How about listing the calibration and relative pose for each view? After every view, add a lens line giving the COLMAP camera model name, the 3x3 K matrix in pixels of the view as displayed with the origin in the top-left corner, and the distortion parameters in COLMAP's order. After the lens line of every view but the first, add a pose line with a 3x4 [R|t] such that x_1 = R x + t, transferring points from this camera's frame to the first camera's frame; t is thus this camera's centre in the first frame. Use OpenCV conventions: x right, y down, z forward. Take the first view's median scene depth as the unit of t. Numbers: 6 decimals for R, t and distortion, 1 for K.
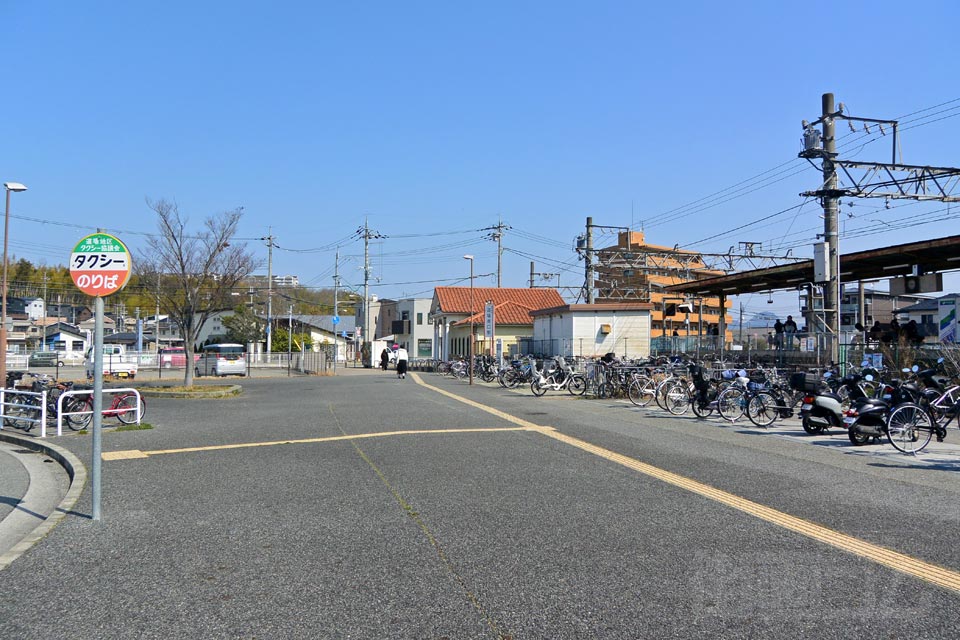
lens RADIAL K [[729.4, 0, 480.0], [0, 729.4, 320.0], [0, 0, 1]] dist [-0.046626, -0.006660]
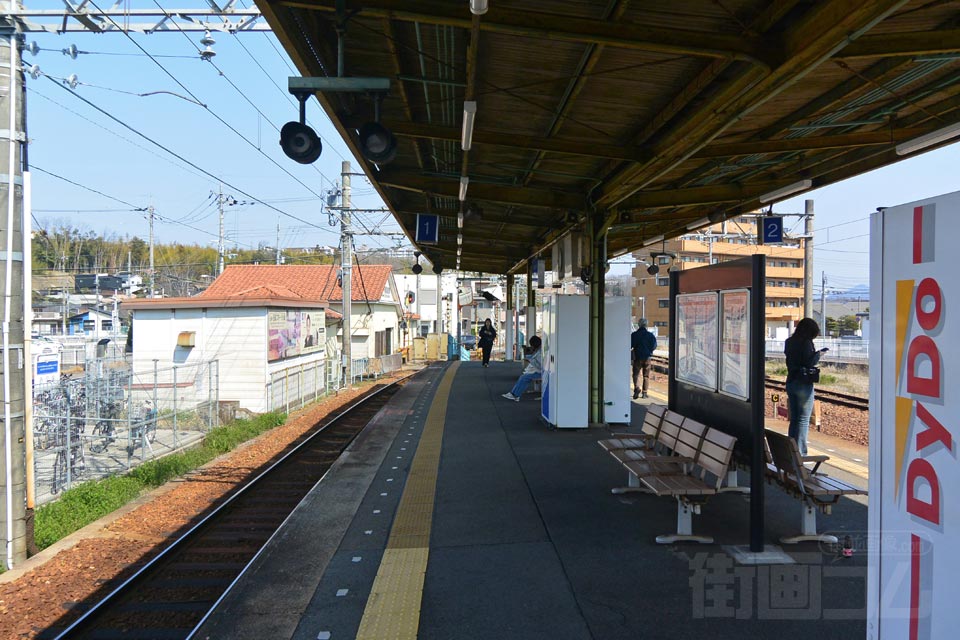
lens RADIAL K [[729.1, 0, 481.6], [0, 729.1, 327.6], [0, 0, 1]] dist [-0.002774, -0.002471]
pose [[0.981243, -0.001242, -0.192772, 0.254217], [0.011399, 0.998603, 0.051590, -0.012460], [0.192438, -0.052819, 0.979887, 0.219840]]
